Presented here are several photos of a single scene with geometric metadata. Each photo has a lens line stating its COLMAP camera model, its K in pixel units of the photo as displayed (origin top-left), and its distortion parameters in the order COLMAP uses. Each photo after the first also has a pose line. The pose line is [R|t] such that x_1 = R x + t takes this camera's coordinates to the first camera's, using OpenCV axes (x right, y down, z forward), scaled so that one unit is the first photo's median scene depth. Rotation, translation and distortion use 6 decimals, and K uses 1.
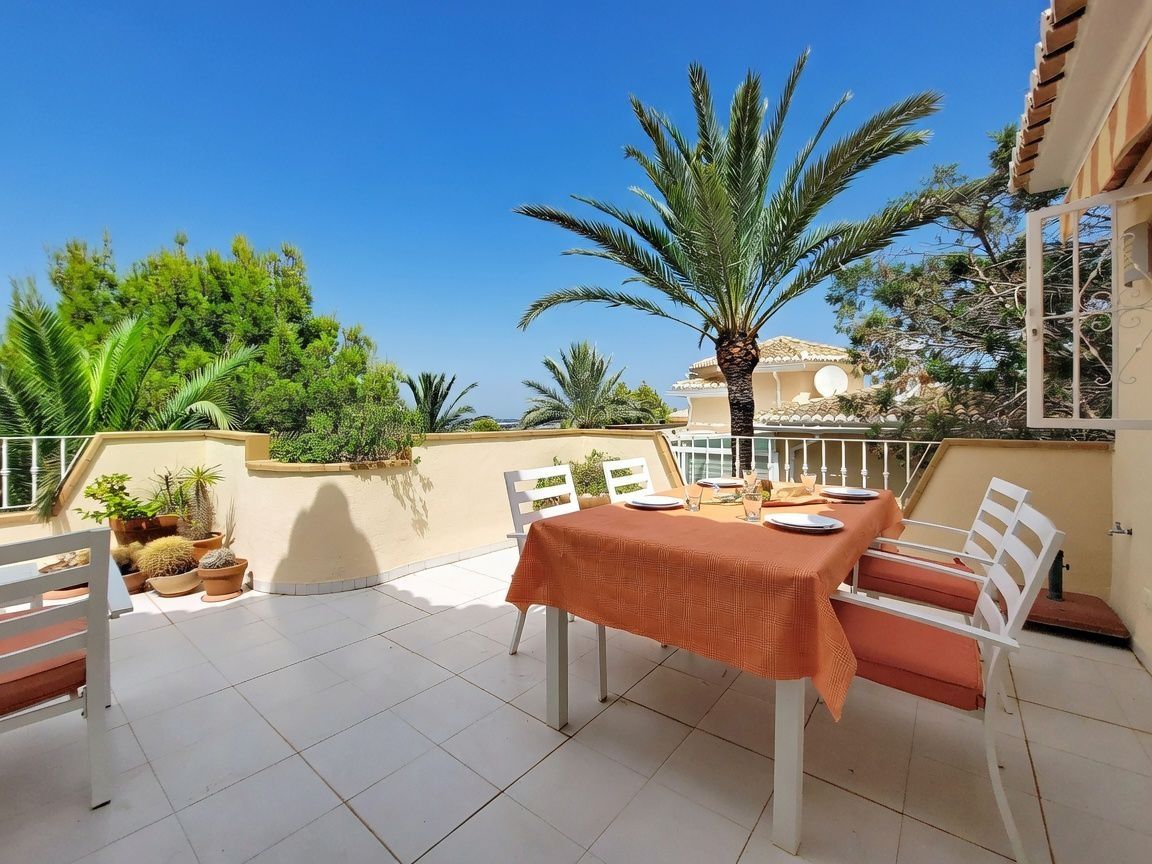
lens RADIAL K [[473.8, 0, 587.4], [0, 473.8, 415.9], [0, 0, 1]] dist [-0.016540, 0.000567]
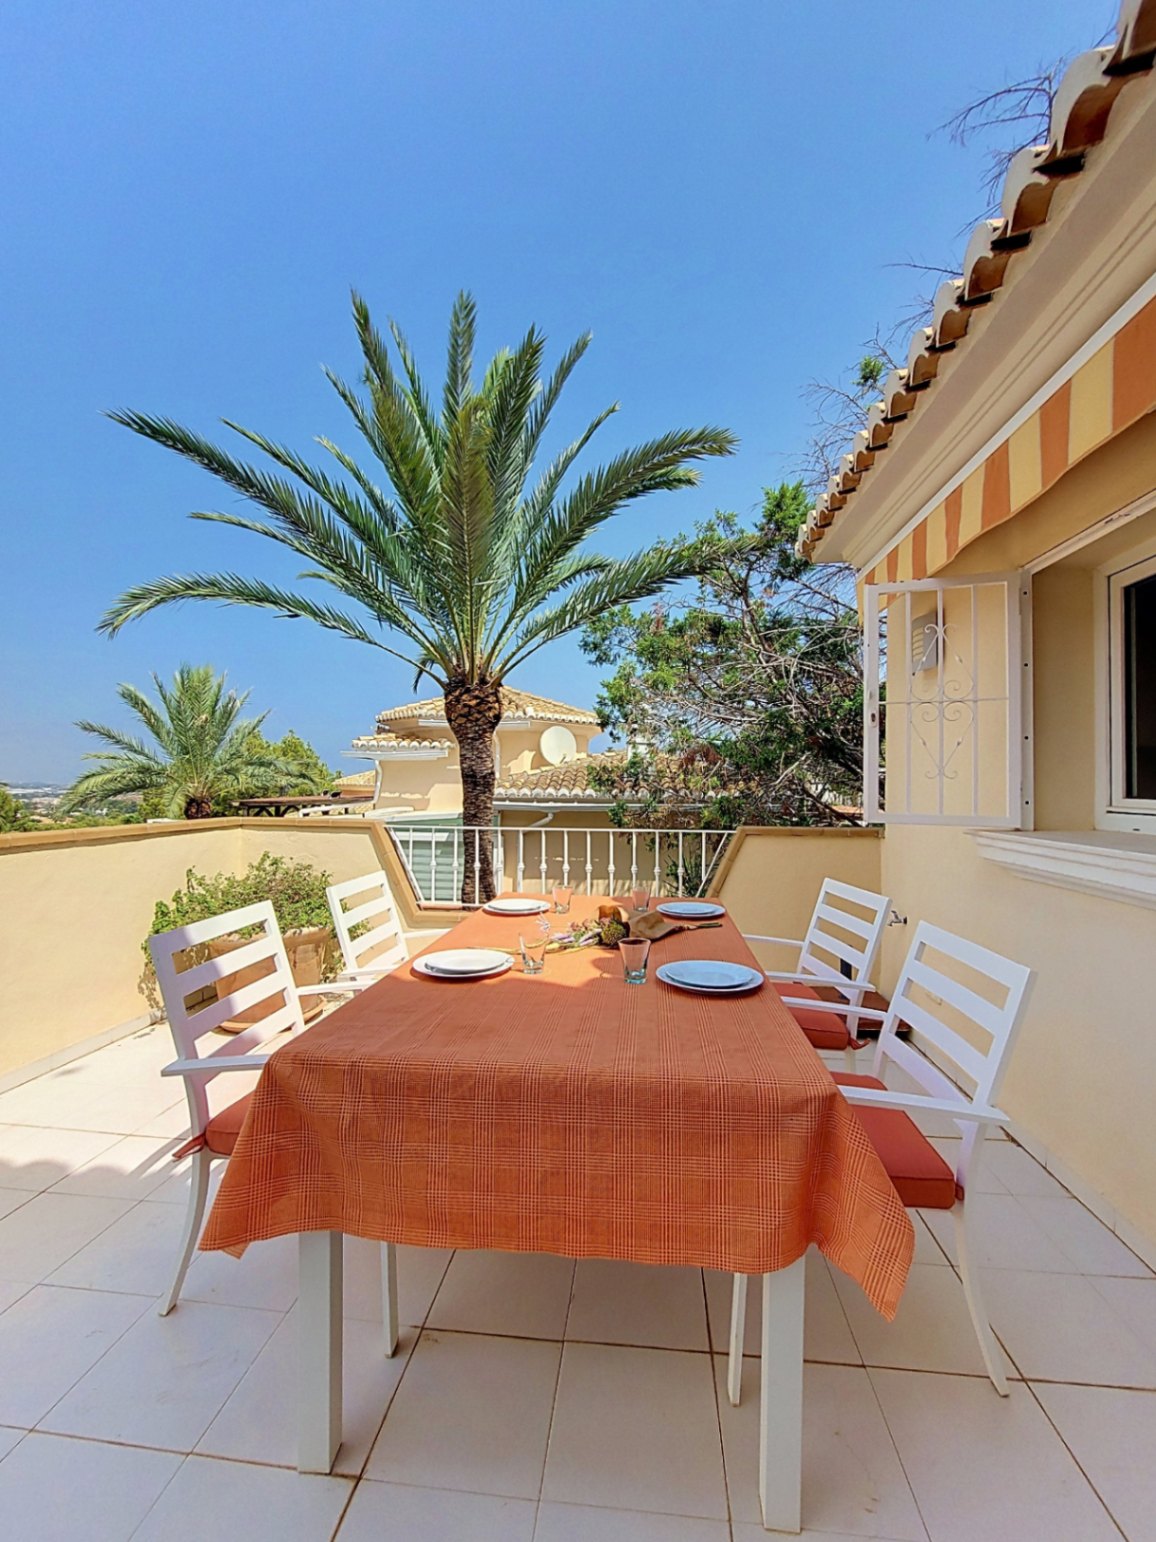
lens RADIAL K [[634.1, 0, 582.1], [0, 634.1, 768.8], [0, 0, 1]] dist [-0.016540, 0.000567]
pose [[0.843877, 0.018474, 0.536218, -0.080000], [-0.008749, 0.999748, -0.020676, -0.022446], [-0.536465, 0.012757, 0.843826, 0.121174]]
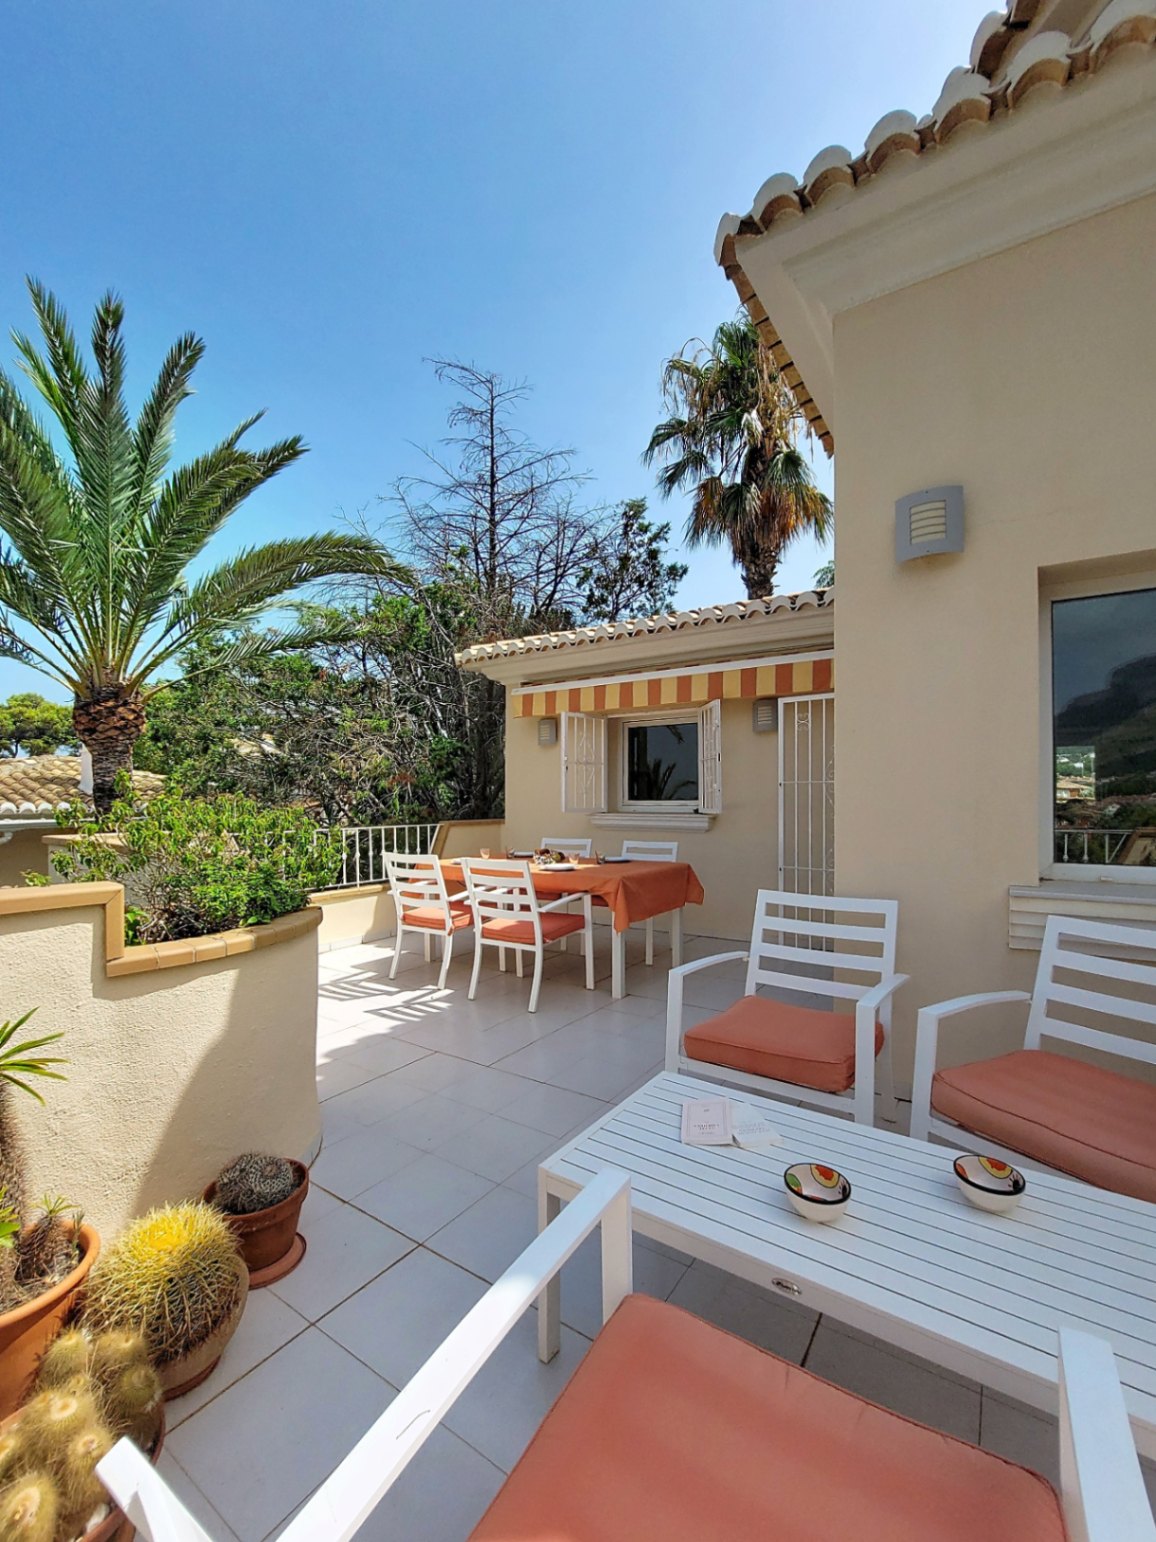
lens RADIAL K [[634.1, 0, 580.7], [0, 634.1, 785.2], [0, 0, 1]] dist [-0.016540, 0.000567]
pose [[-0.059876, 0.015921, 0.998079, -0.857974], [-0.002213, 0.999868, -0.016083, -0.024532], [-0.998203, -0.003172, -0.059833, 0.482496]]
